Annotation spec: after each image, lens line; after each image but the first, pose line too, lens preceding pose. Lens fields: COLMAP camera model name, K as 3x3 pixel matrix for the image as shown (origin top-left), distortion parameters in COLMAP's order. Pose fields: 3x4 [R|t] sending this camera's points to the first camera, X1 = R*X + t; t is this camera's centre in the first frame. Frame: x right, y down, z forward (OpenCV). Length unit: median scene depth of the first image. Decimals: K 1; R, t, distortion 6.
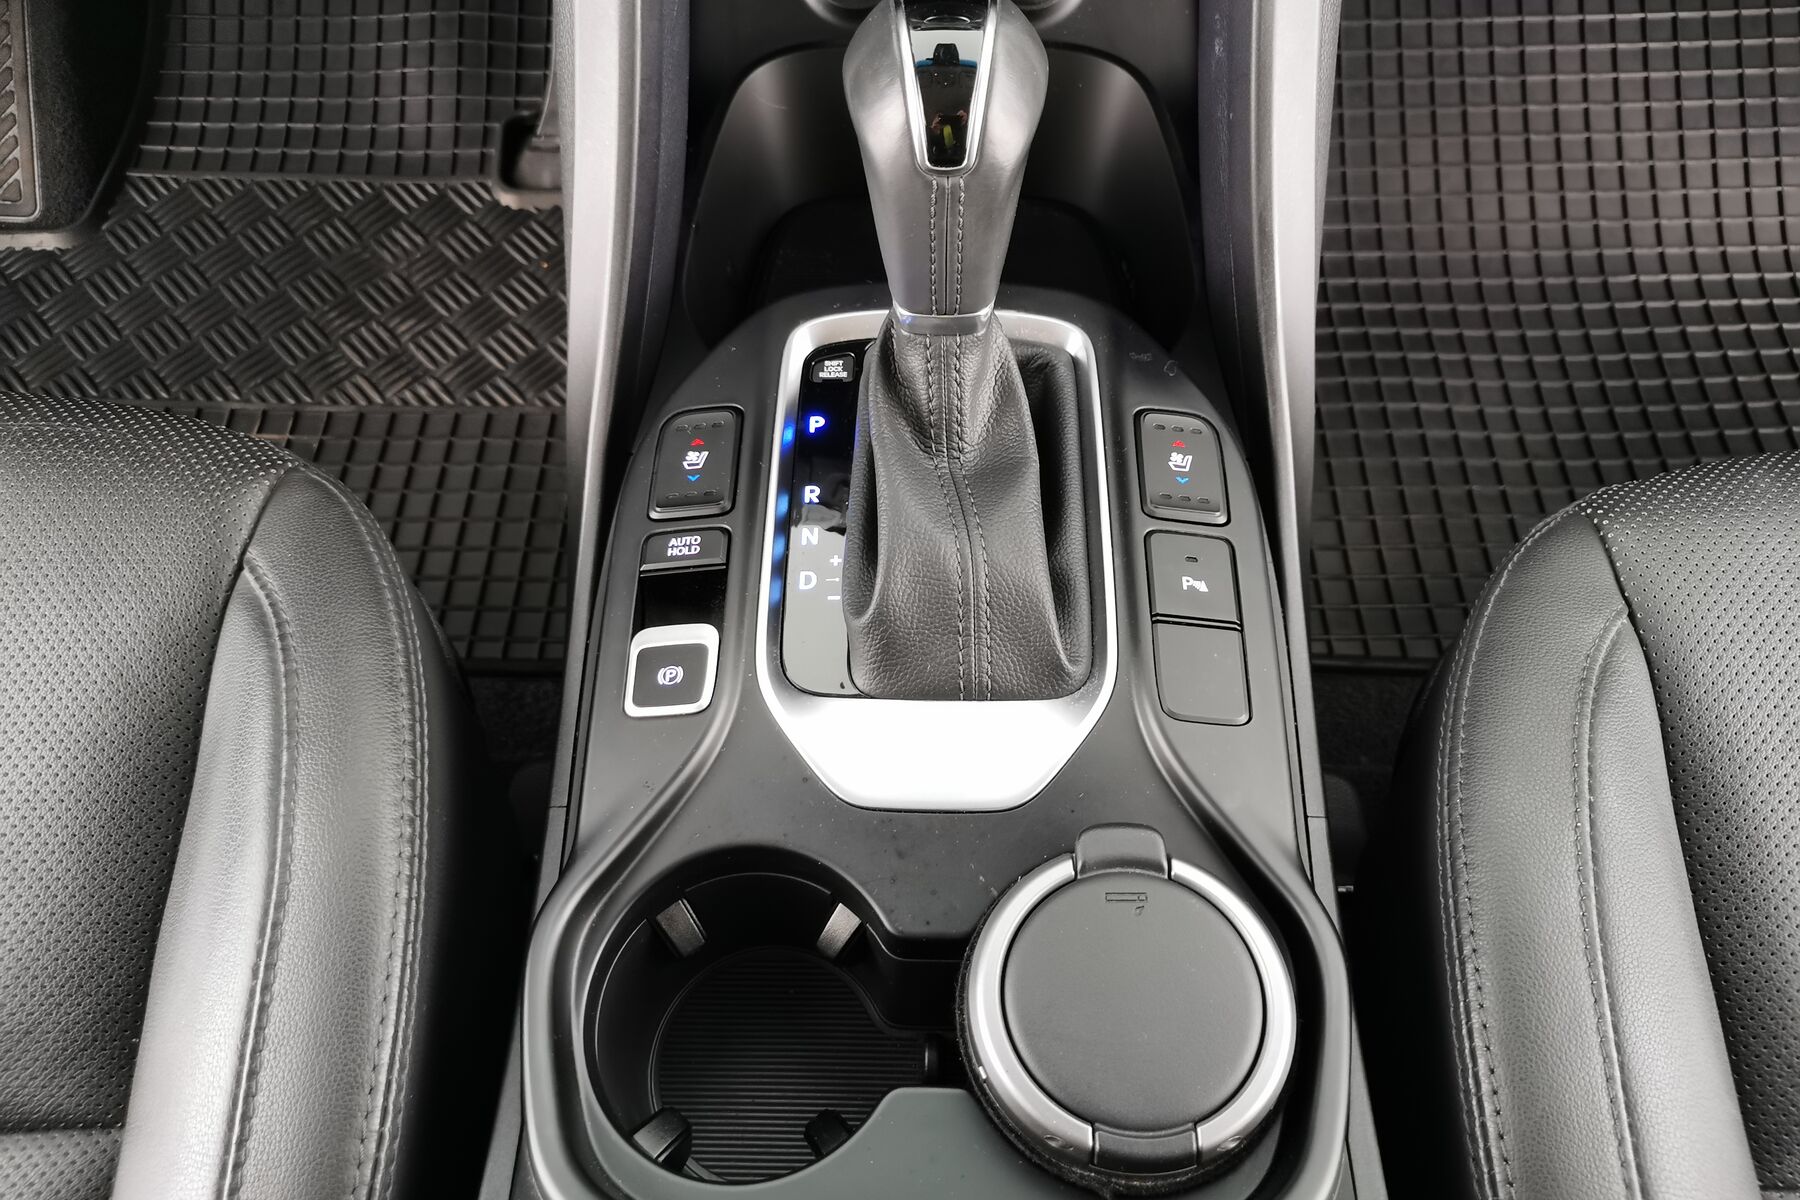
lens RADIAL K [[1394.7, 0, 903.9], [0, 1394.7, 585.8], [0, 0, 1]] dist [0.024711, -0.027948]
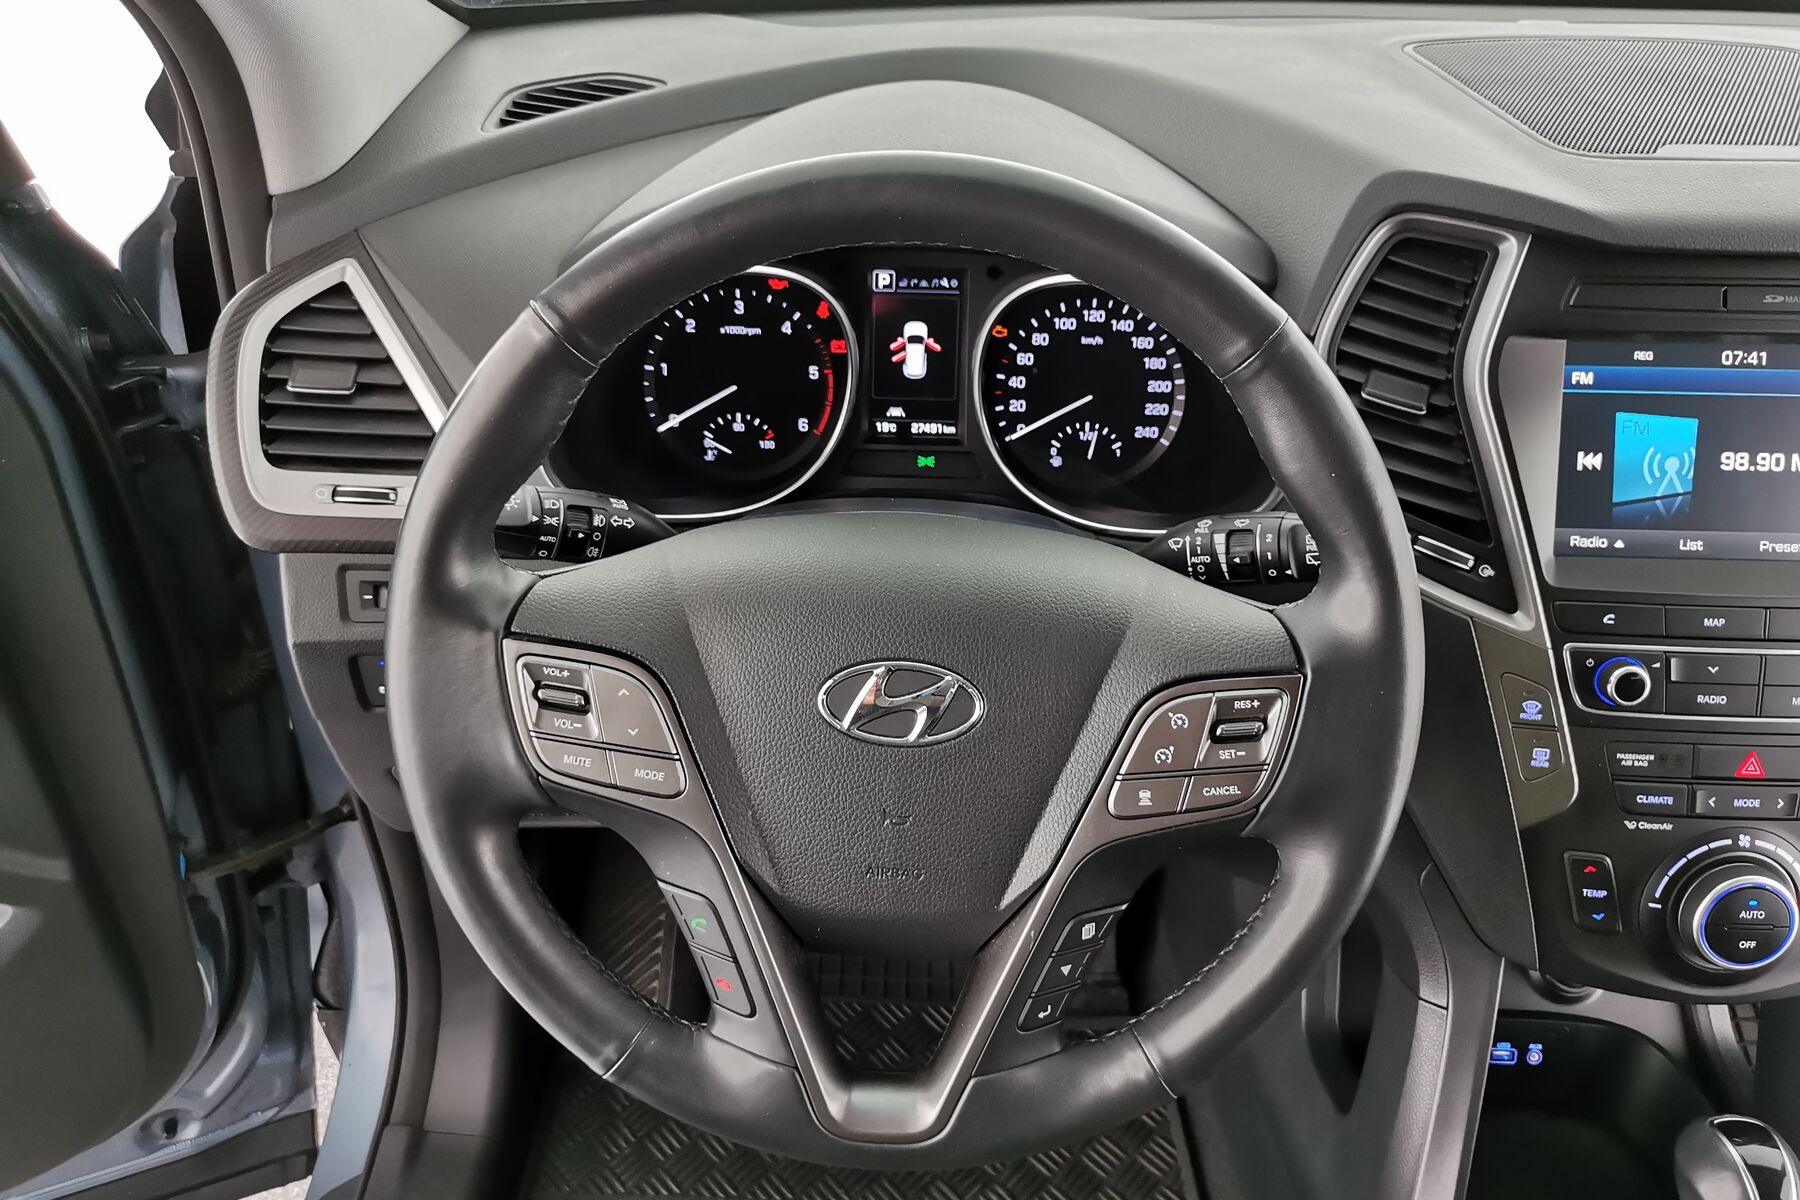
lens RADIAL K [[1394.7, 0, 885.1], [0, 1394.7, 591.7], [0, 0, 1]] dist [0.024711, -0.027948]
pose [[0.999702, 0.024053, 0.004272, -0.839054], [-0.020306, 0.915377, -0.402084, -0.233337], [-0.013581, 0.401878, 0.915593, -0.699998]]
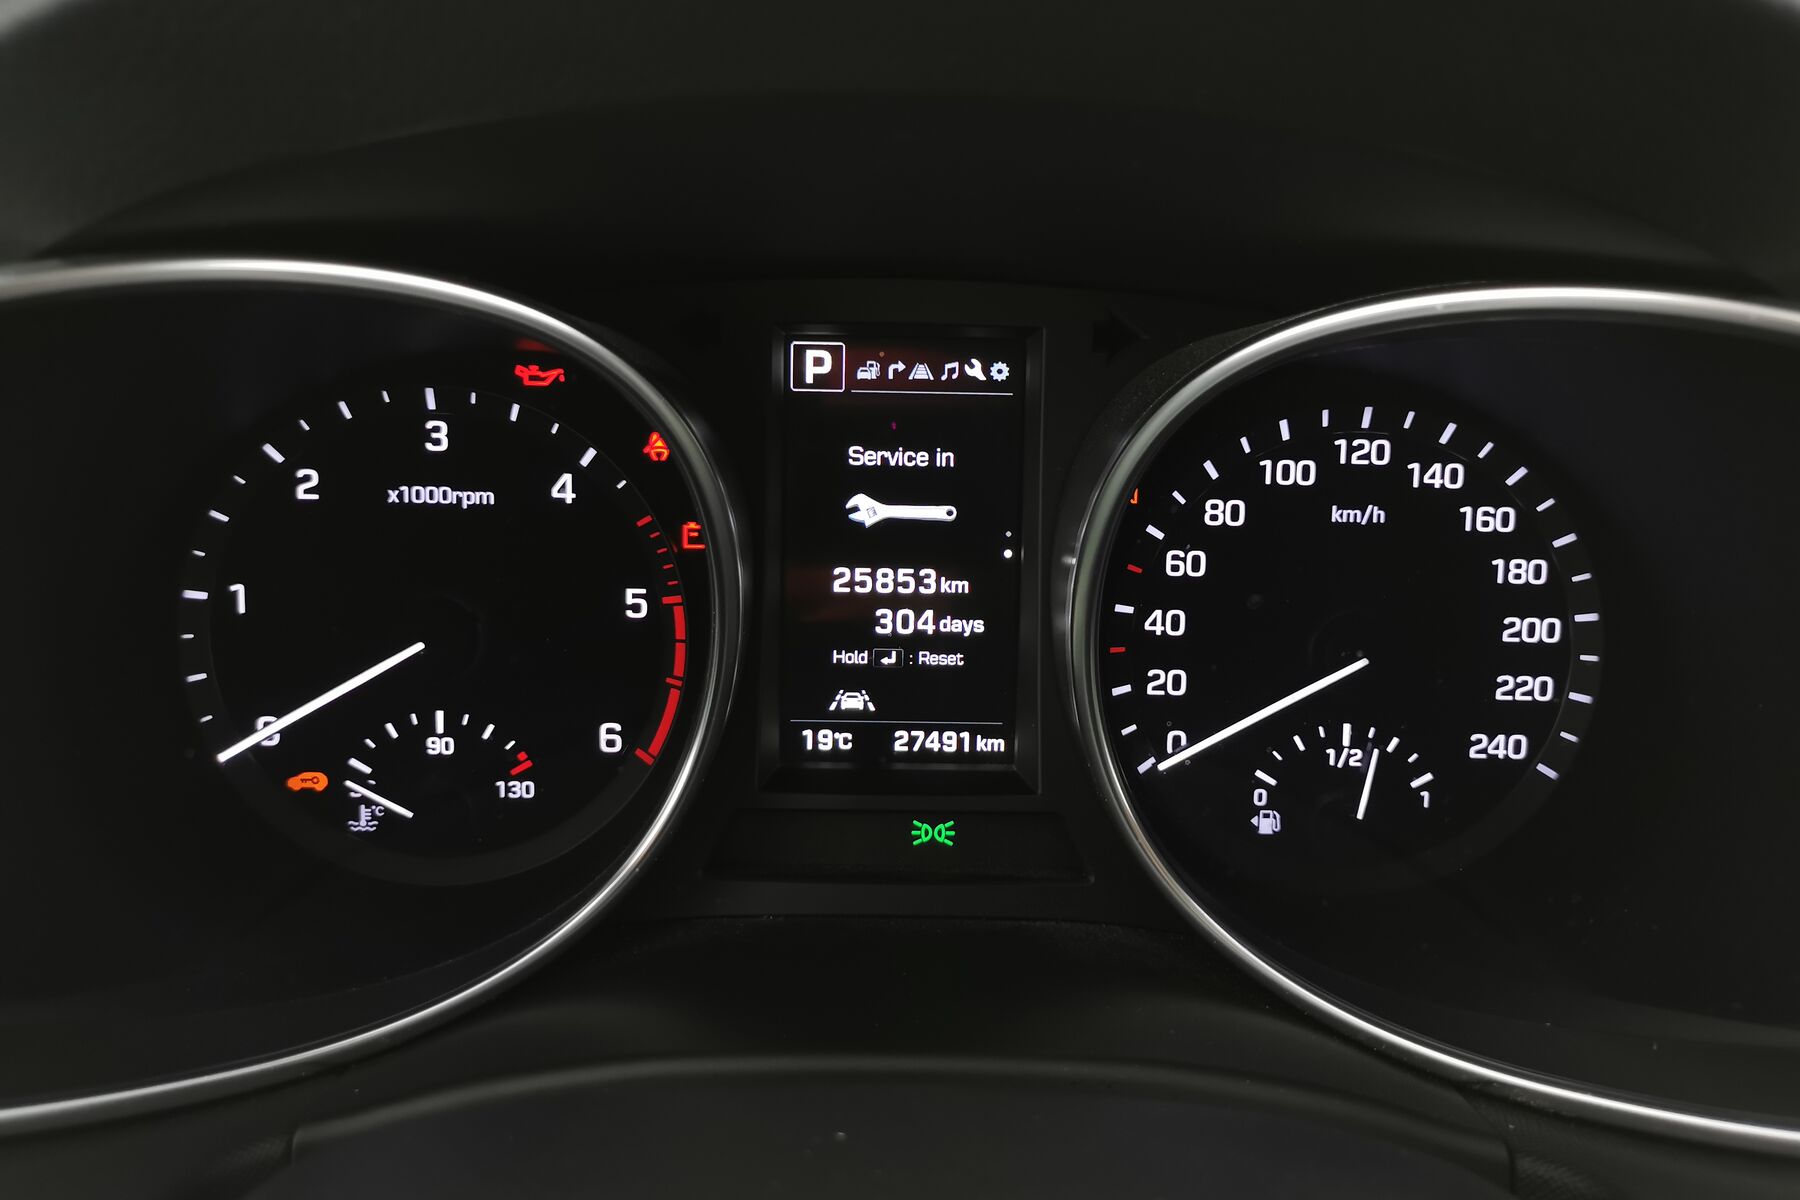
lens RADIAL K [[1394.7, 0, 886.9], [0, 1394.7, 603.7], [0, 0, 1]] dist [0.024711, -0.027948]
pose [[0.999456, 0.014735, 0.029508, -0.827616], [0.002637, 0.856108, -0.516791, -0.813614], [-0.032877, 0.516587, 0.855603, 0.176391]]
